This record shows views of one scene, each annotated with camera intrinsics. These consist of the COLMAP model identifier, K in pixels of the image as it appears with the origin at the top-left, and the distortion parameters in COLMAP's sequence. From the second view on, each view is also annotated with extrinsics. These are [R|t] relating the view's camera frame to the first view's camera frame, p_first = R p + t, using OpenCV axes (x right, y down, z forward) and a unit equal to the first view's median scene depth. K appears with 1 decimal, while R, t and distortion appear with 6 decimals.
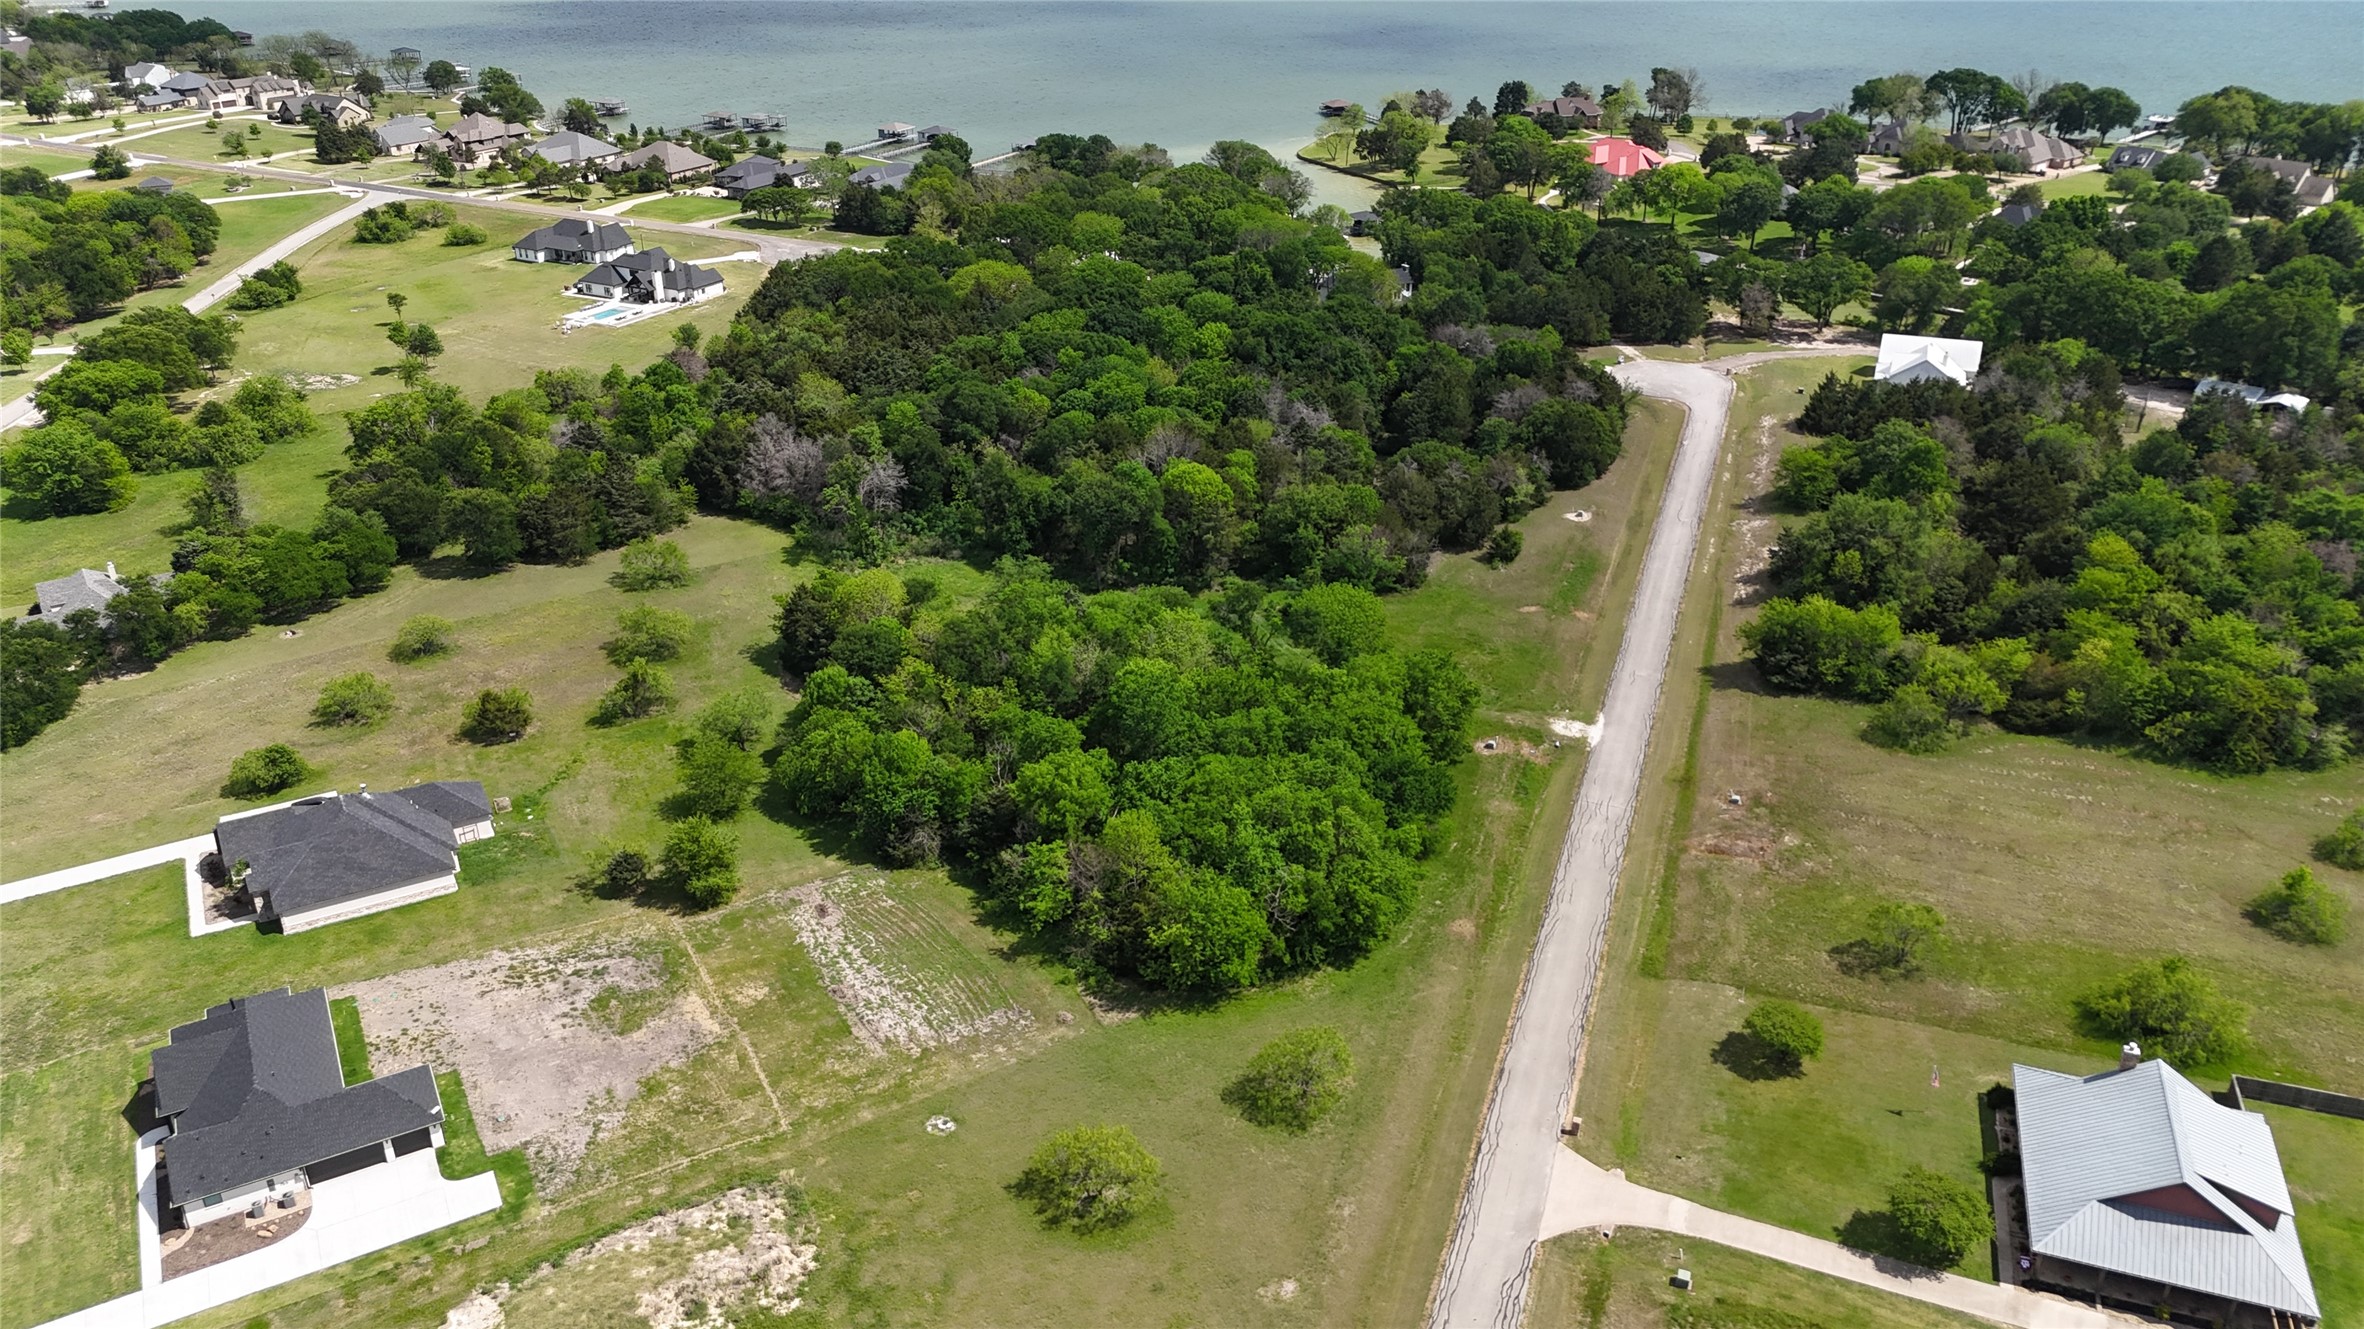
lens RADIAL K [[1734.7, 0, 1176.8], [0, 1734.7, 662.7], [0, 0, 1]] dist [0.055722, -0.037846]
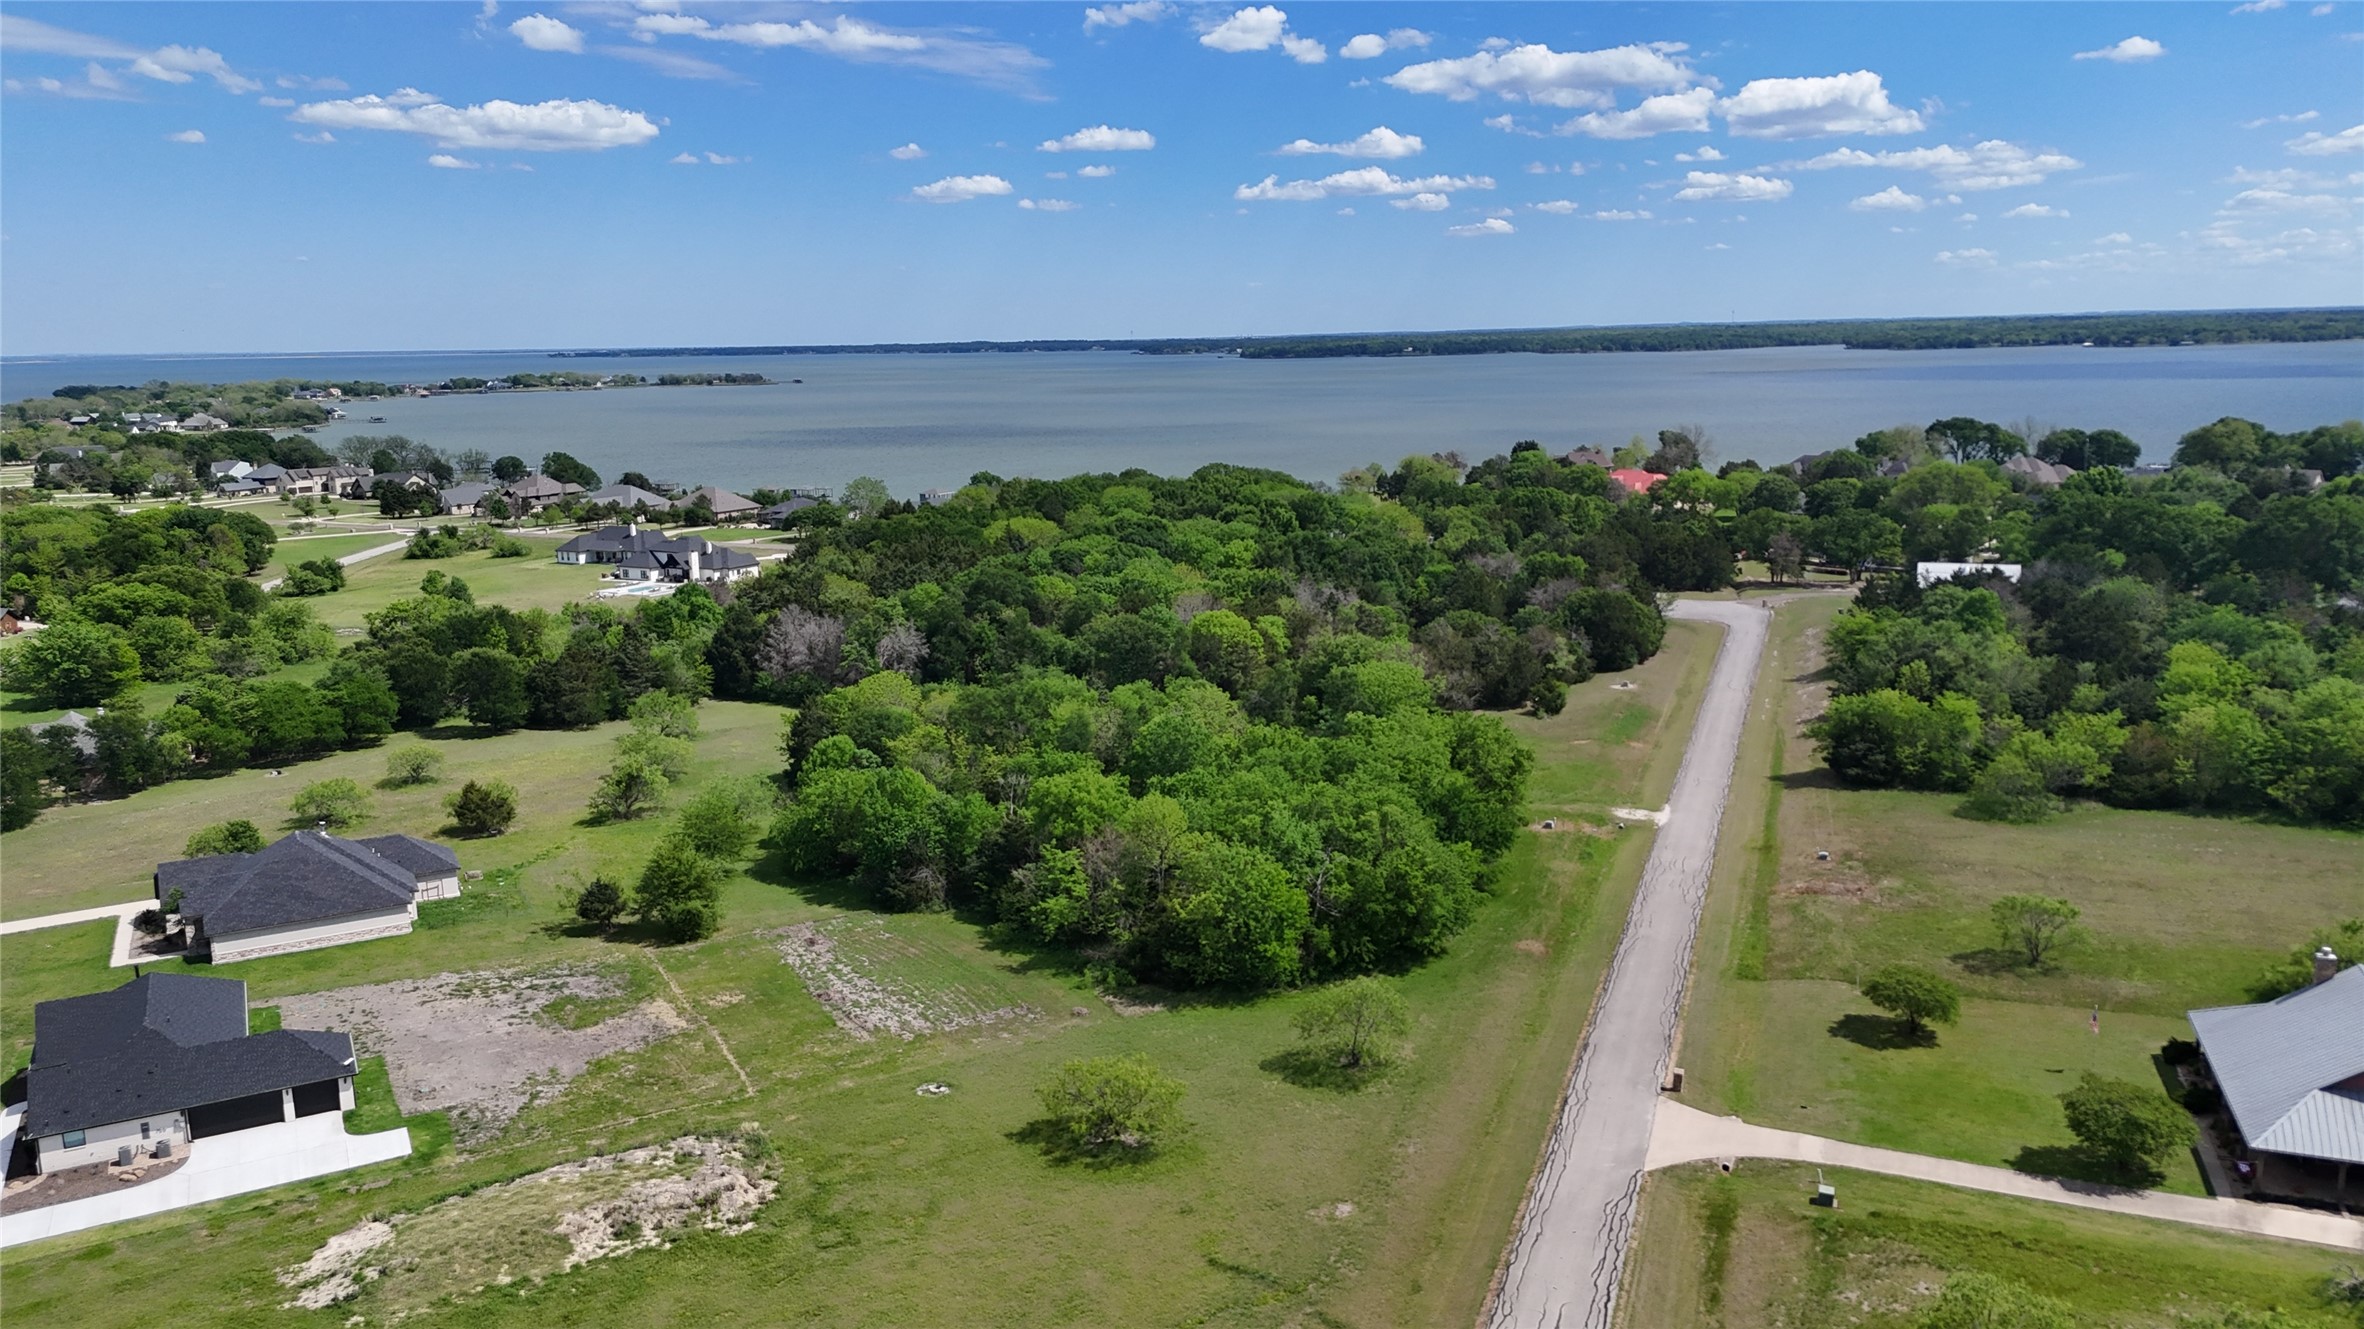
lens RADIAL K [[1734.7, 0, 1176.8], [0, 1734.7, 662.7], [0, 0, 1]] dist [0.055722, -0.037846]
pose [[0.999750, -0.013312, -0.017966, 0.002331], [0.008075, 0.964187, -0.265100, 0.252723], [0.020852, 0.264889, 0.964054, 0.104903]]
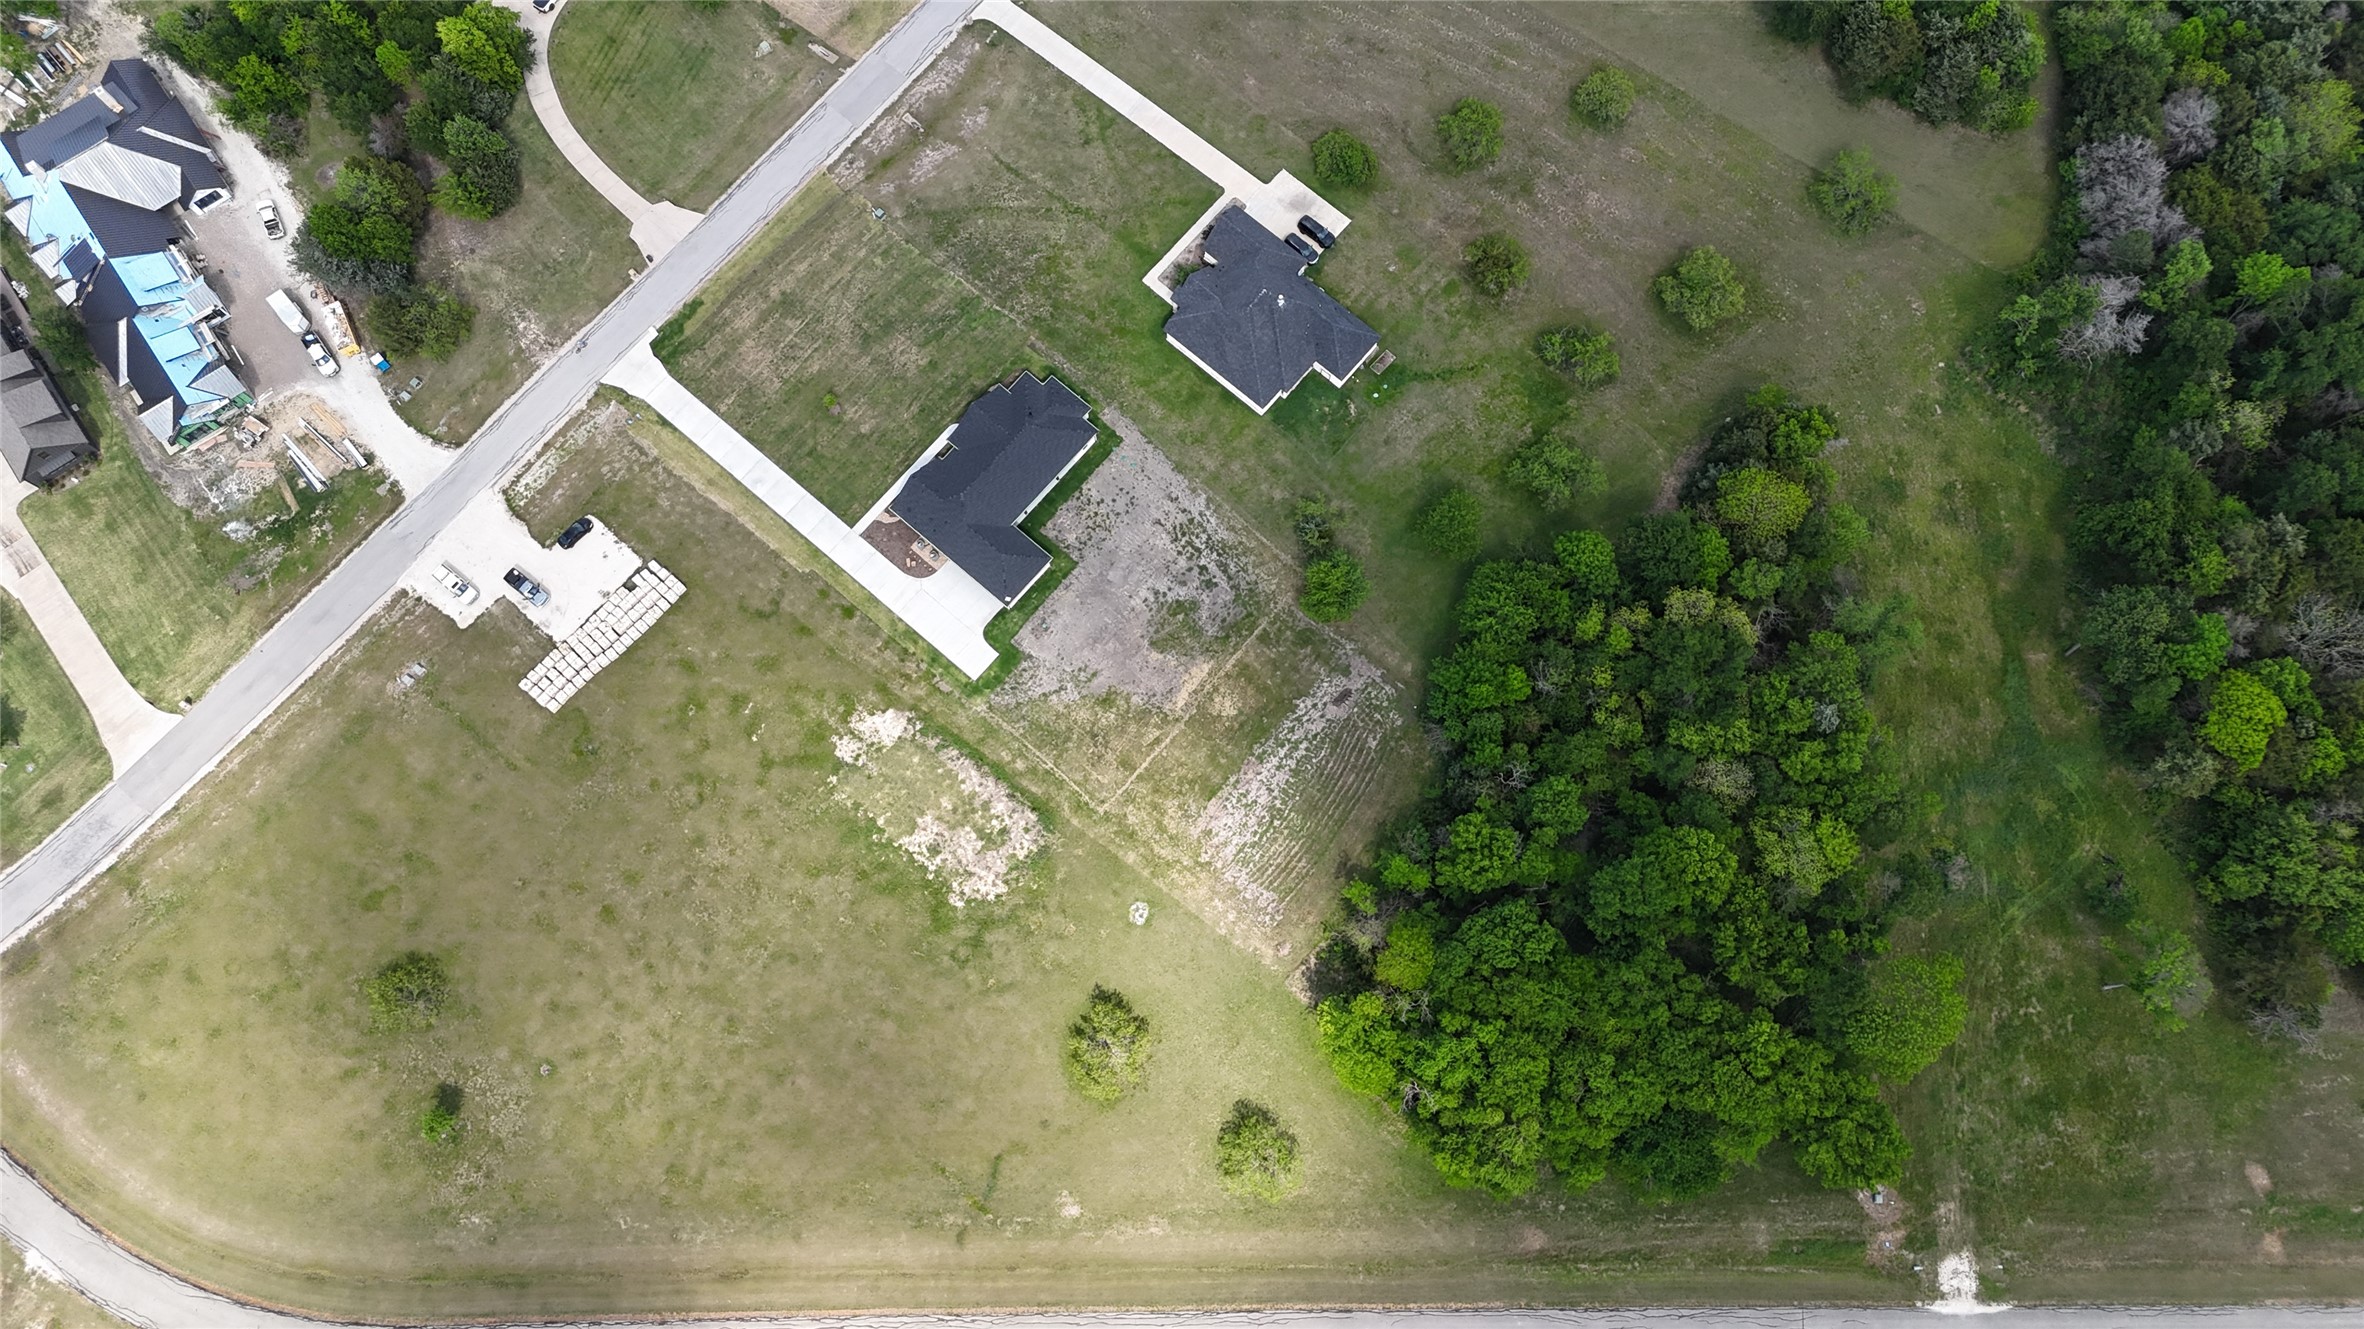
lens RADIAL K [[1689.3, 0, 1193.3], [0, 1689.3, 677.3], [0, 0, 1]] dist [0.121256, -0.122198]
pose [[0.345469, 0.908667, -0.234470, 0.021794], [-0.409424, 0.370763, 0.833611, -0.824487], [0.844407, -0.191989, 0.500117, 0.344441]]
